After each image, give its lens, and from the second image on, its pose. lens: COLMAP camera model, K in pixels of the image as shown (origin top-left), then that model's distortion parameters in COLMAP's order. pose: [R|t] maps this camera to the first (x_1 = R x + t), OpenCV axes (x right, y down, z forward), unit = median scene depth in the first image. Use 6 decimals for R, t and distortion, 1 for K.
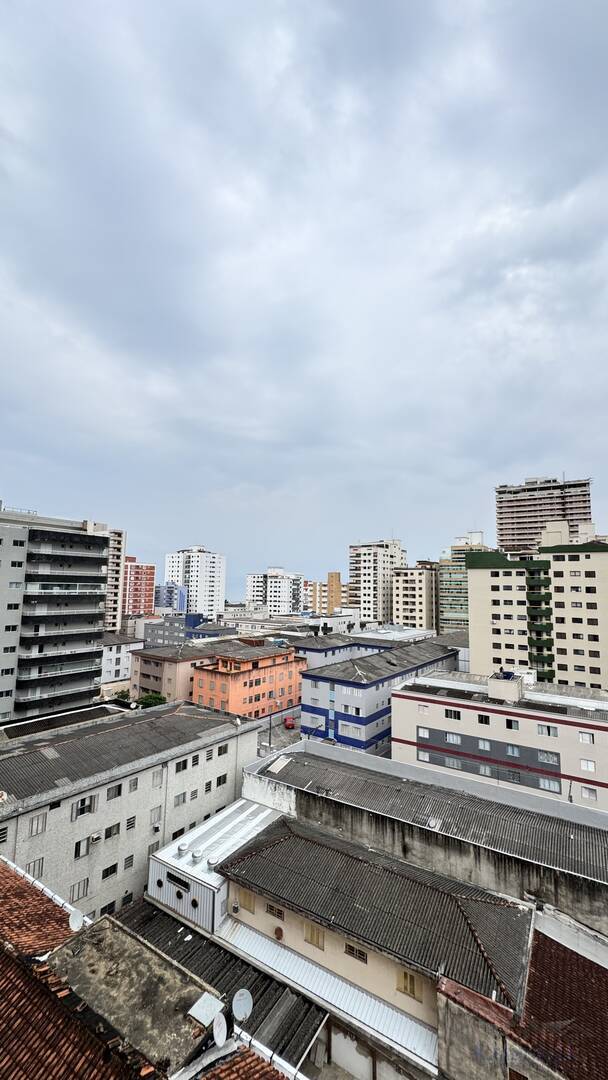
lens RADIAL K [[432.9, 0, 304.6], [0, 432.9, 538.3], [0, 0, 1]] dist [-0.002139, 0.000540]
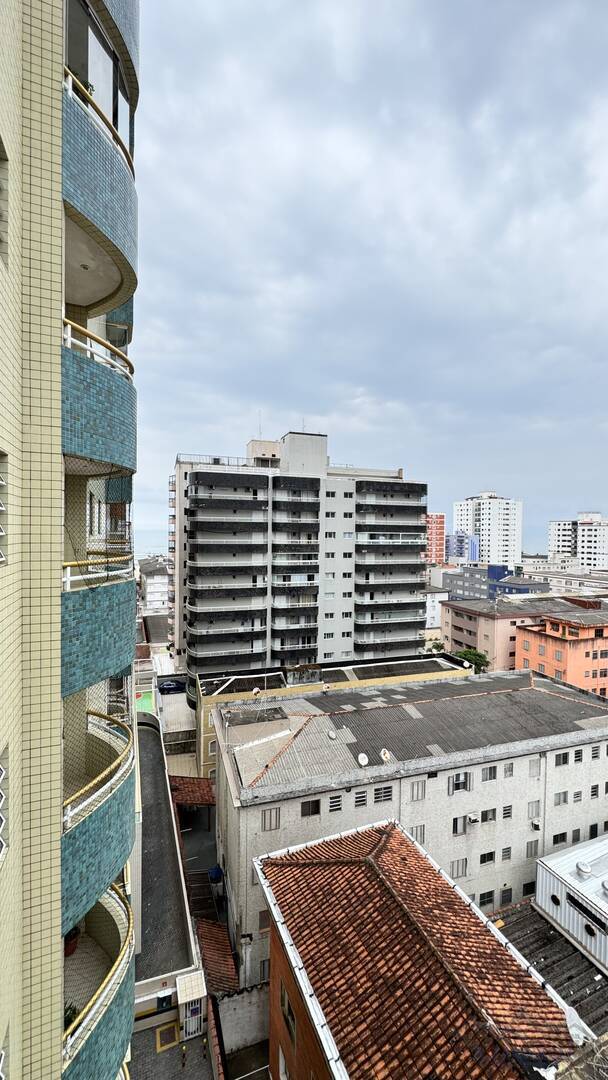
lens RADIAL K [[432.9, 0, 304.6], [0, 432.9, 538.3], [0, 0, 1]] dist [-0.002139, 0.000540]
pose [[0.813488, 0.001345, -0.581581, -0.137759], [0.066685, 0.993186, 0.095572, 0.008289], [0.577746, -0.116529, 0.807855, 0.084555]]
